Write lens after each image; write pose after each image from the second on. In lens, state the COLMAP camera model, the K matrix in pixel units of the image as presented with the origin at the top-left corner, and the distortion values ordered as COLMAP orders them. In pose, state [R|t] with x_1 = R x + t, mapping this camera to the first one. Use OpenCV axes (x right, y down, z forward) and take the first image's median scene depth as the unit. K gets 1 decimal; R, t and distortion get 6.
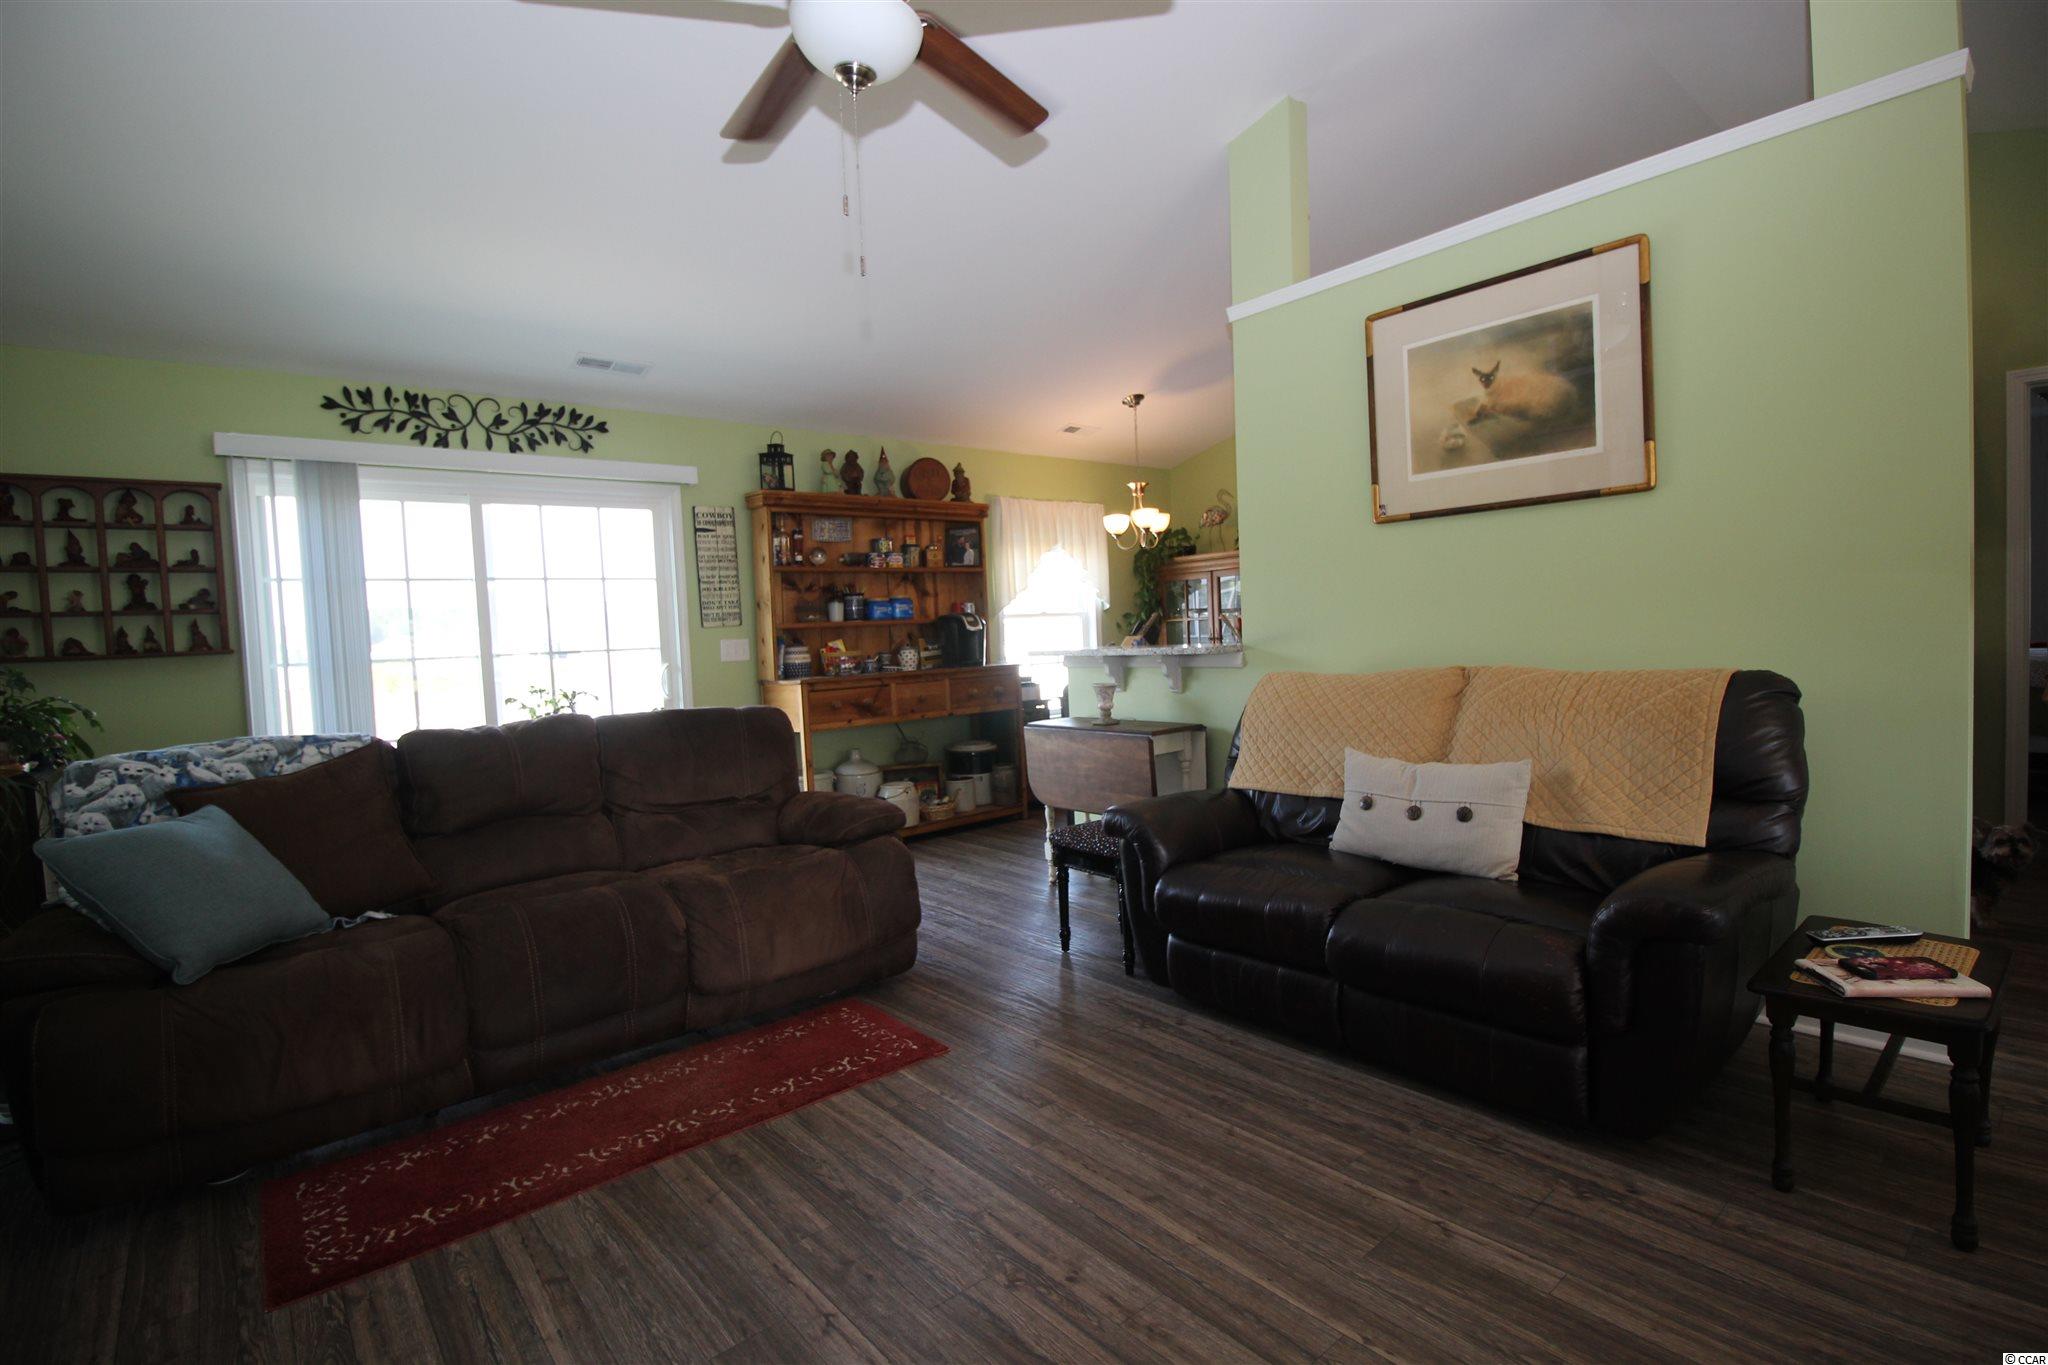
lens RADIAL K [[956.5, 0, 1024.2], [0, 956.5, 681.2], [0, 0, 1]] dist [-0.007596, -0.007710]
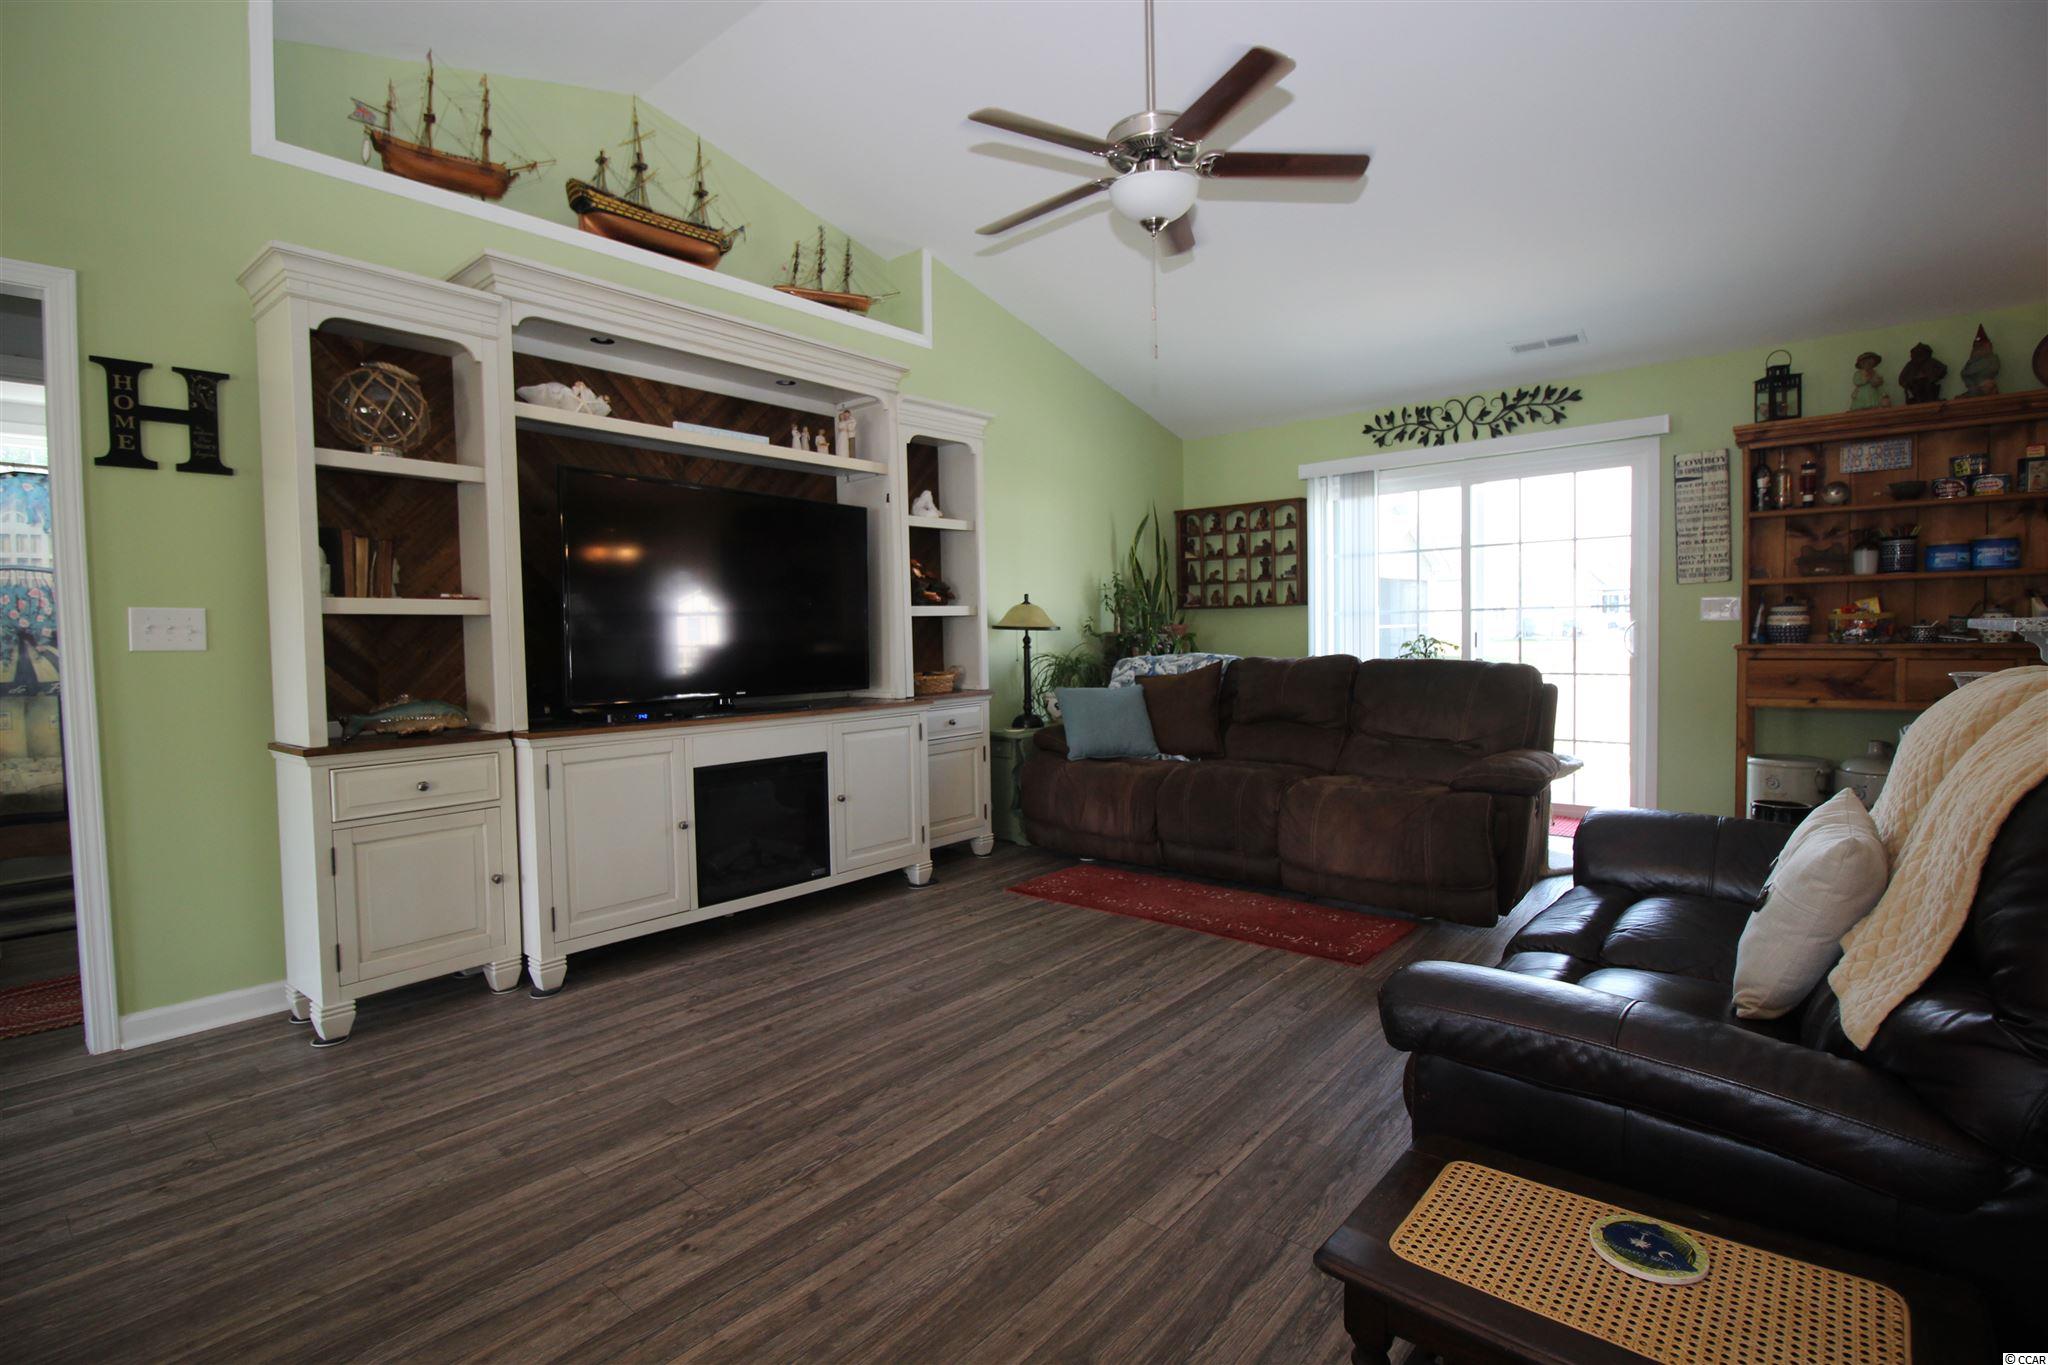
lens RADIAL K [[956.5, 0, 1020.6], [0, 956.5, 672.9], [0, 0, 1]] dist [-0.007596, -0.007710]
pose [[0.154820, 0.084178, -0.984350, 0.567204], [-0.038221, 0.996128, 0.079174, -0.021168], [0.987203, 0.025365, 0.157438, 0.248525]]
